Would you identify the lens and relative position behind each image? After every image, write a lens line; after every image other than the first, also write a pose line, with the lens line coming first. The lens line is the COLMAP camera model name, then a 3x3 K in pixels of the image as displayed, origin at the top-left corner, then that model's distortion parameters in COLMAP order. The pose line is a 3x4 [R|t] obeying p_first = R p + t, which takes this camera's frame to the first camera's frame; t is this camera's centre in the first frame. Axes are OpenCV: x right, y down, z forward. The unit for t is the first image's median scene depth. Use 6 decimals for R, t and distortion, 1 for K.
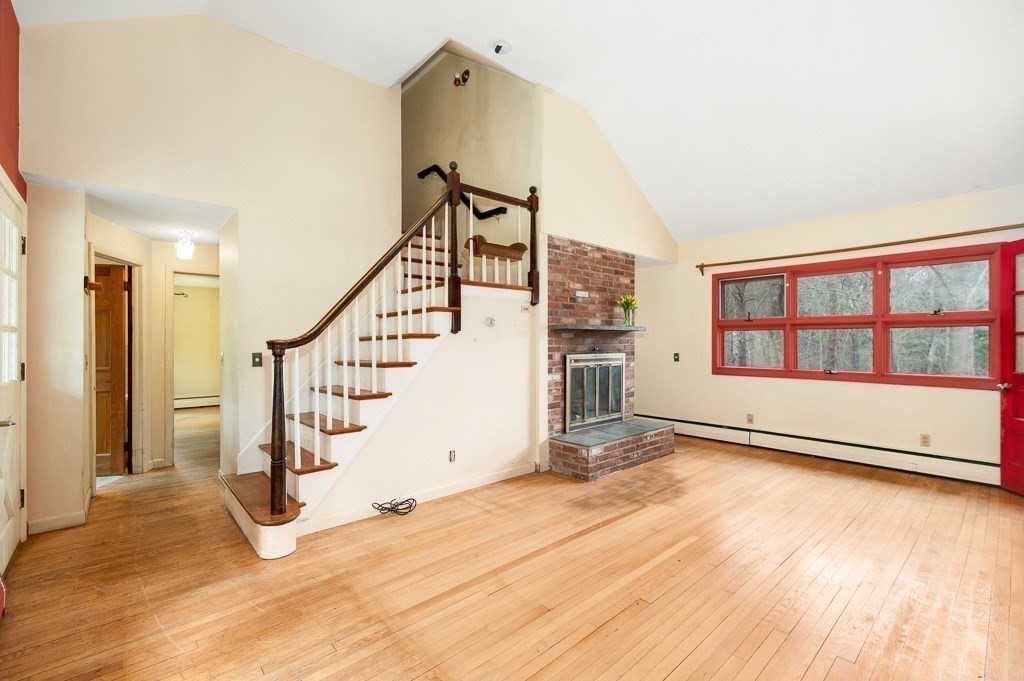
lens RADIAL K [[442.9, 0, 508.6], [0, 442.9, 344.1], [0, 0, 1]] dist [-0.000488, -0.000033]
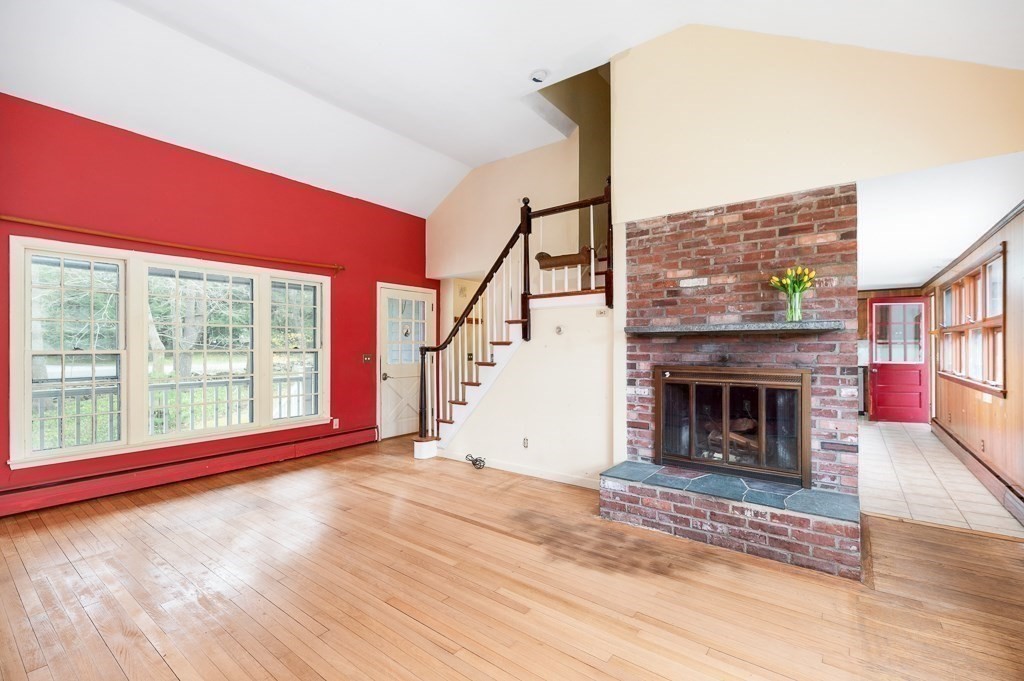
lens RADIAL K [[442.9, 0, 508.6], [0, 442.9, 344.1], [0, 0, 1]] dist [-0.000488, -0.000033]
pose [[0.194942, 0.002507, -0.980812, 0.881943], [0.001141, 0.999995, 0.002782, -0.016002], [0.980814, -0.001661, 0.194938, 0.608906]]
